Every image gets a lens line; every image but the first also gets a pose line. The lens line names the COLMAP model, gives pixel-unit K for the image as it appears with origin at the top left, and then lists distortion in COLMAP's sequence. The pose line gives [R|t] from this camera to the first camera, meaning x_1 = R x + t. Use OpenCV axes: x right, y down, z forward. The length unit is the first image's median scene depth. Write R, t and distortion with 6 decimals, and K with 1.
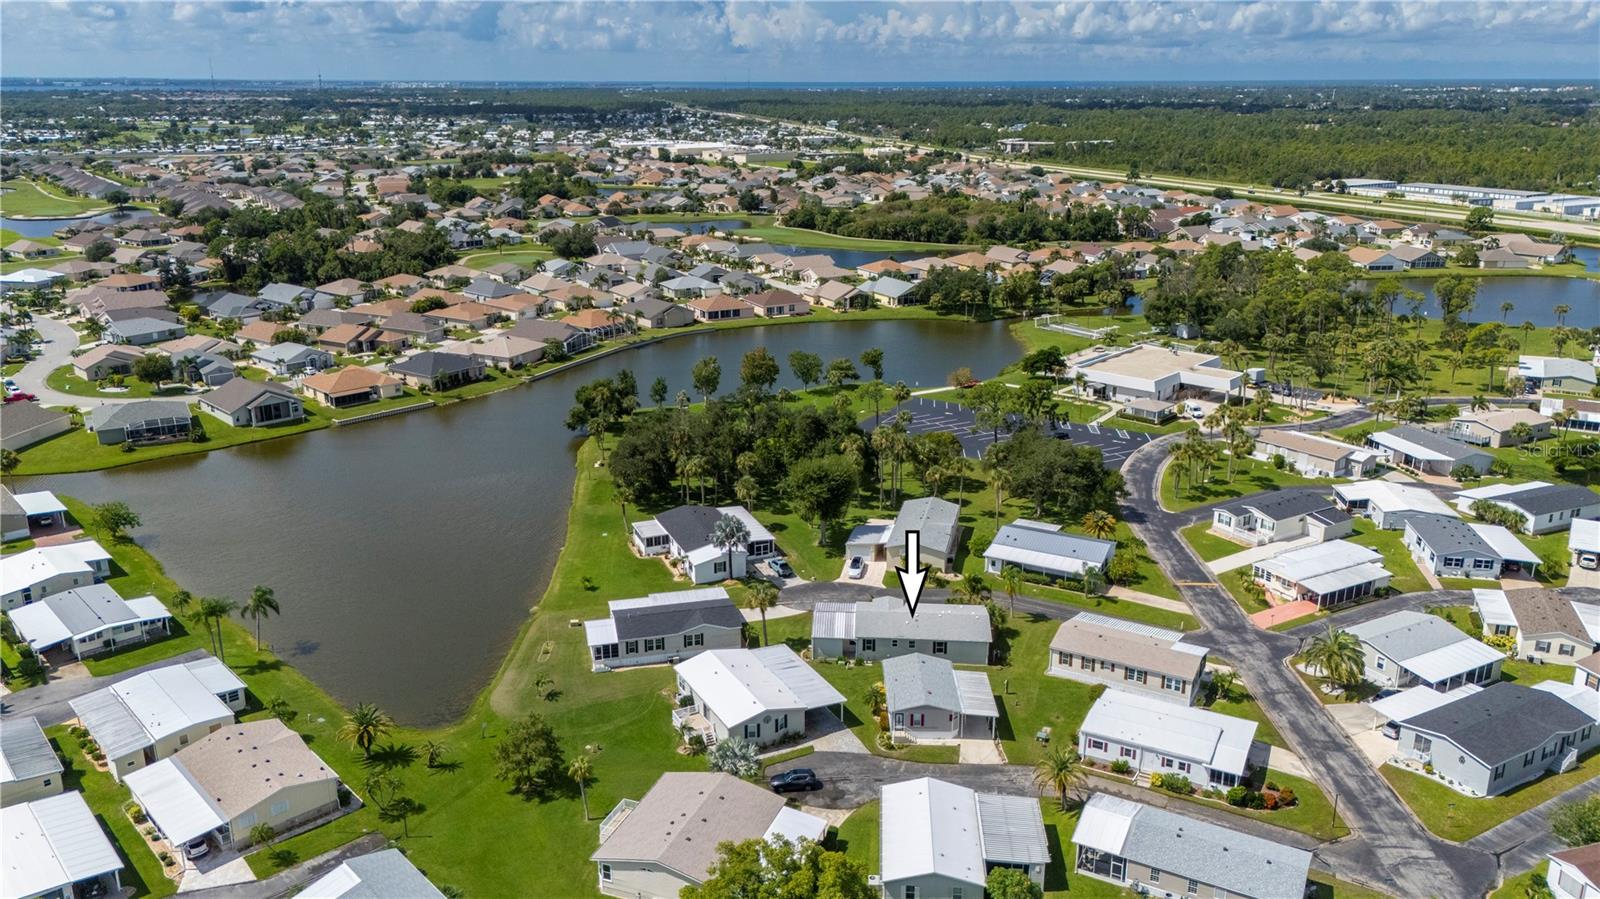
lens RADIAL K [[1168.9, 0, 795.5], [0, 1168.9, 445.9], [0, 0, 1]] dist [0.087794, -0.096695]
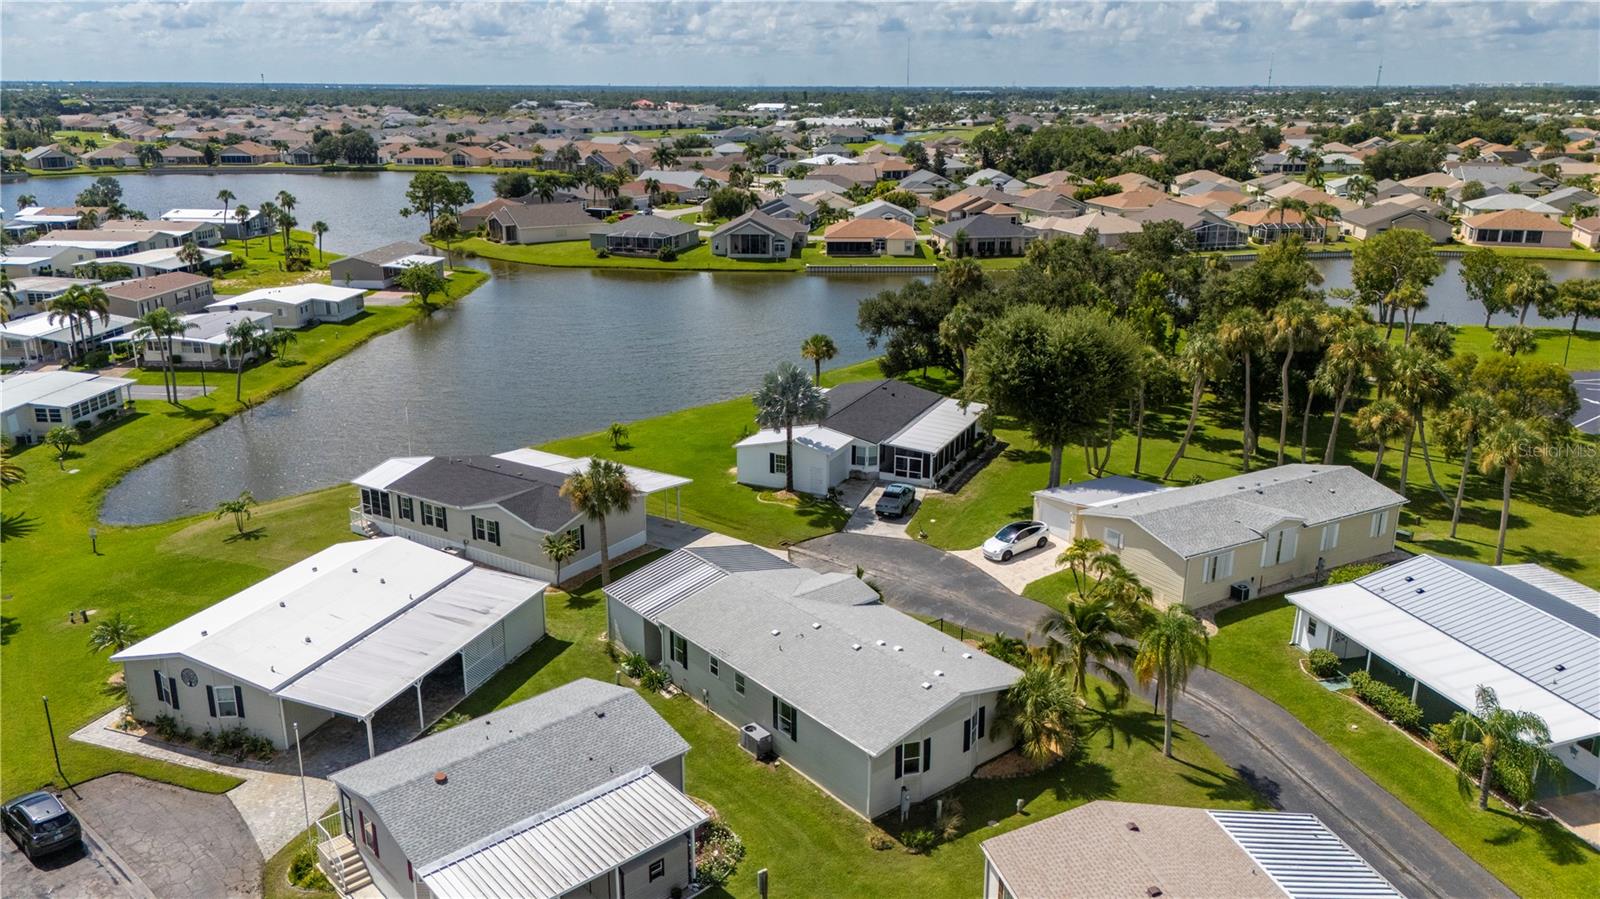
lens RADIAL K [[1168.9, 0, 795.5], [0, 1168.9, 445.9], [0, 0, 1]] dist [0.087794, -0.096695]
pose [[0.684900, 0.215606, -0.696007, 0.289624], [-0.216020, 0.972357, 0.088639, 0.043751], [0.695878, 0.089642, 0.712543, 0.582640]]
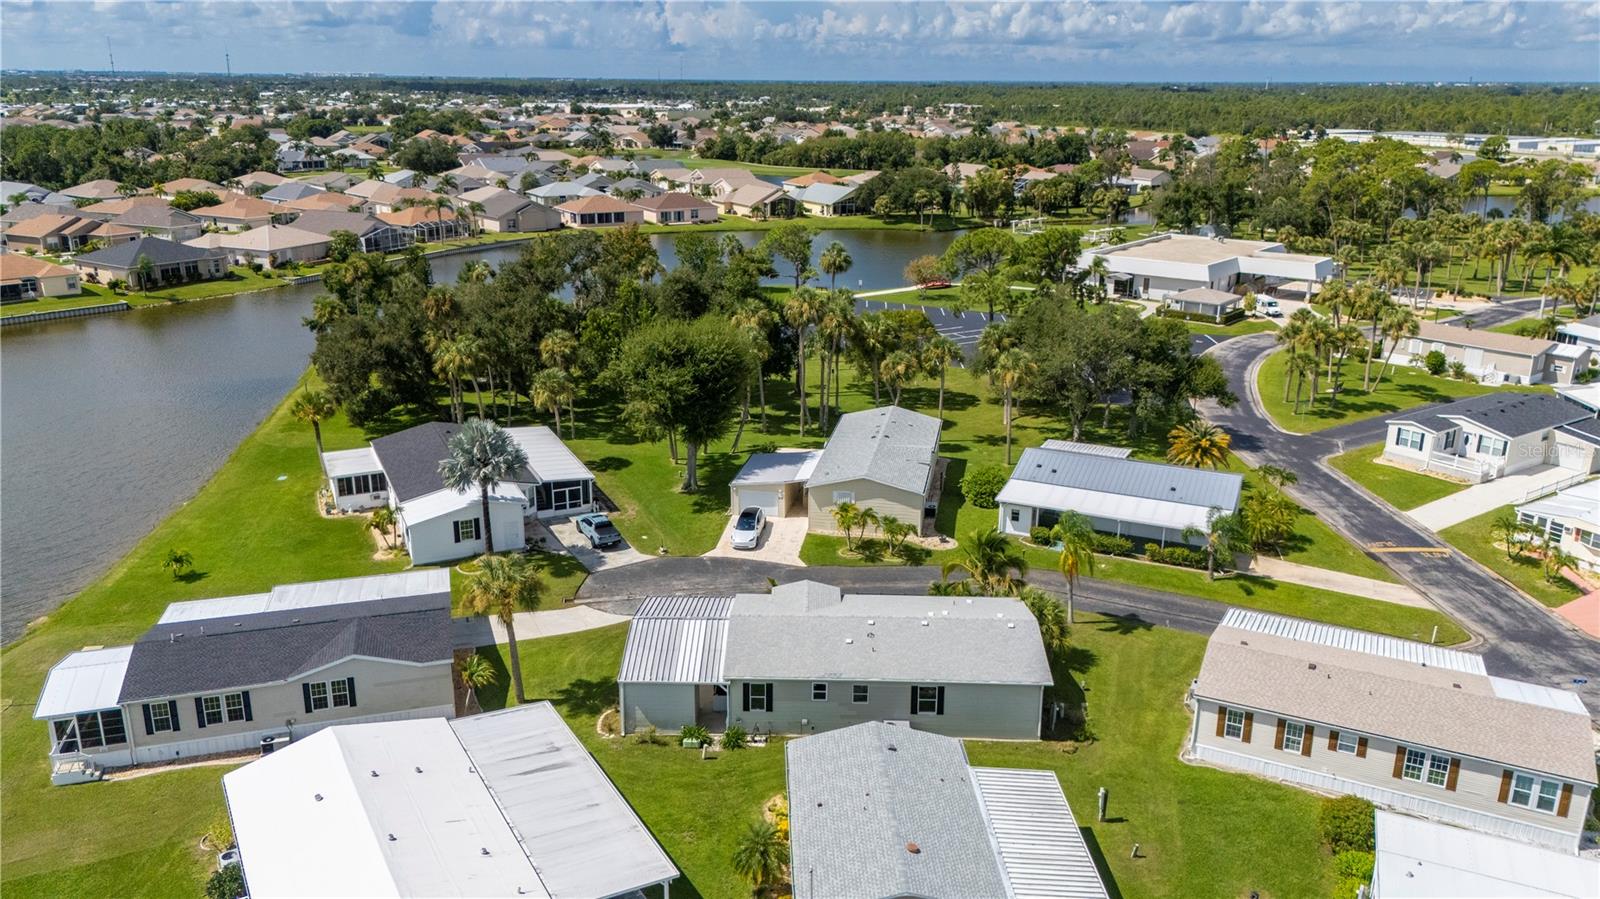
lens RADIAL K [[1179.7, 0, 800.0], [0, 1179.7, 449.5], [0, 0, 1]] dist [0.062697, -0.052574]
pose [[0.998423, -0.008193, 0.055545, 0.044000], [0.007852, 0.999949, 0.006350, 0.063591], [-0.055595, -0.005904, 0.998436, 0.464471]]
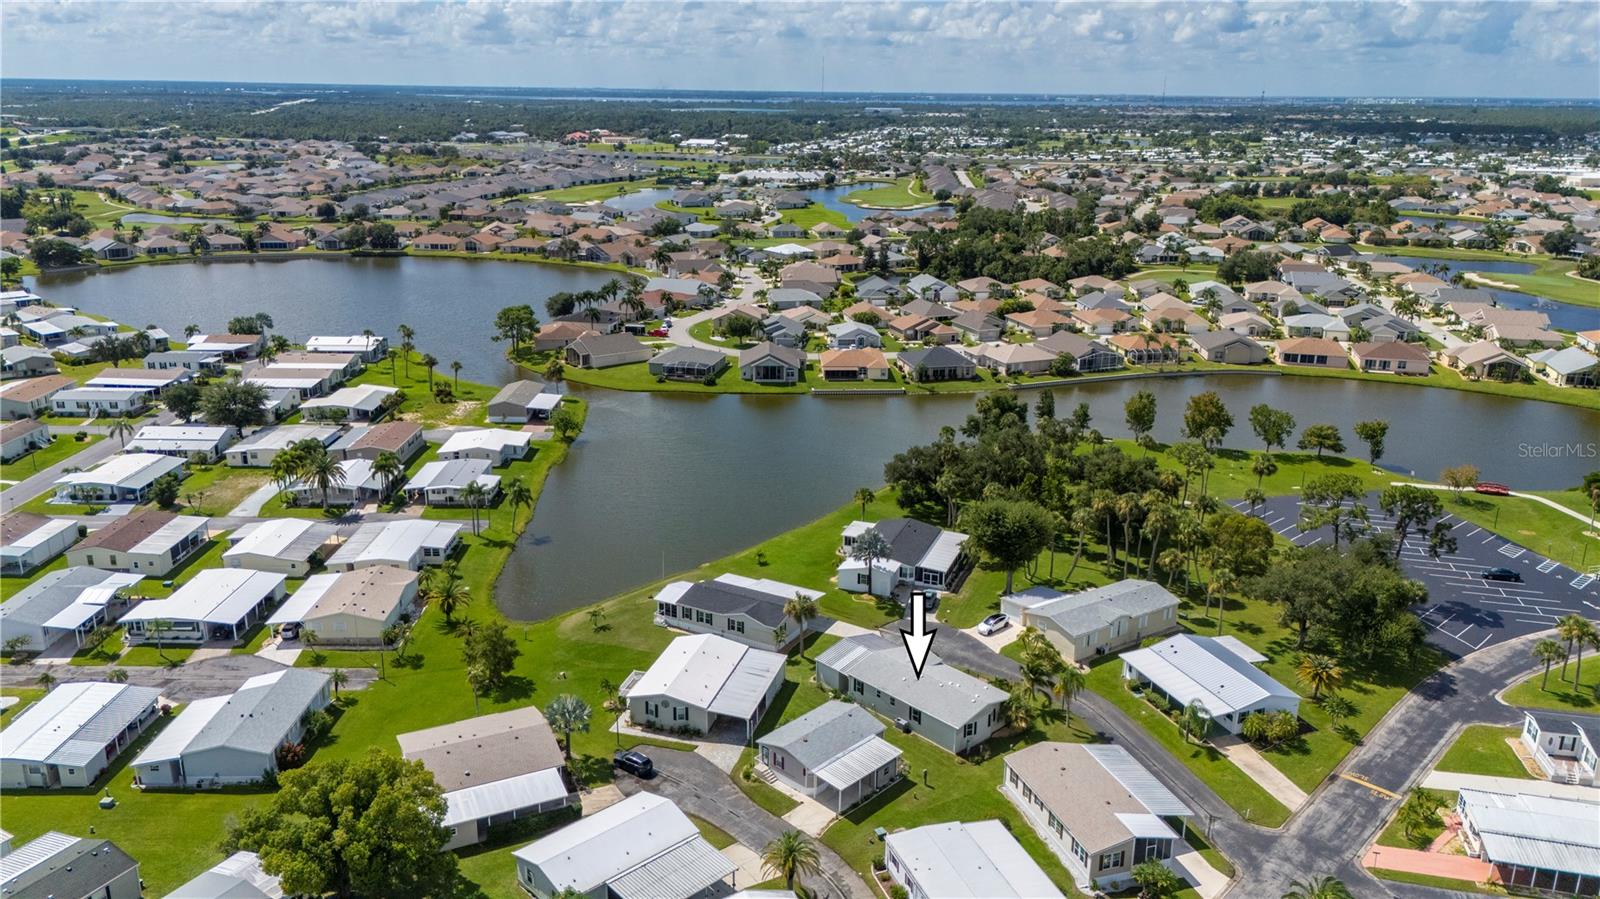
lens RADIAL K [[1149.0, 0, 800.0], [0, 1149.0, 449.5], [0, 0, 1]] dist [0.134104, -0.225951]
pose [[0.737712, 0.207617, -0.642399, 0.469551], [-0.211384, 0.974727, 0.072275, -0.059373], [0.641169, 0.082474, 0.762955, 0.193711]]
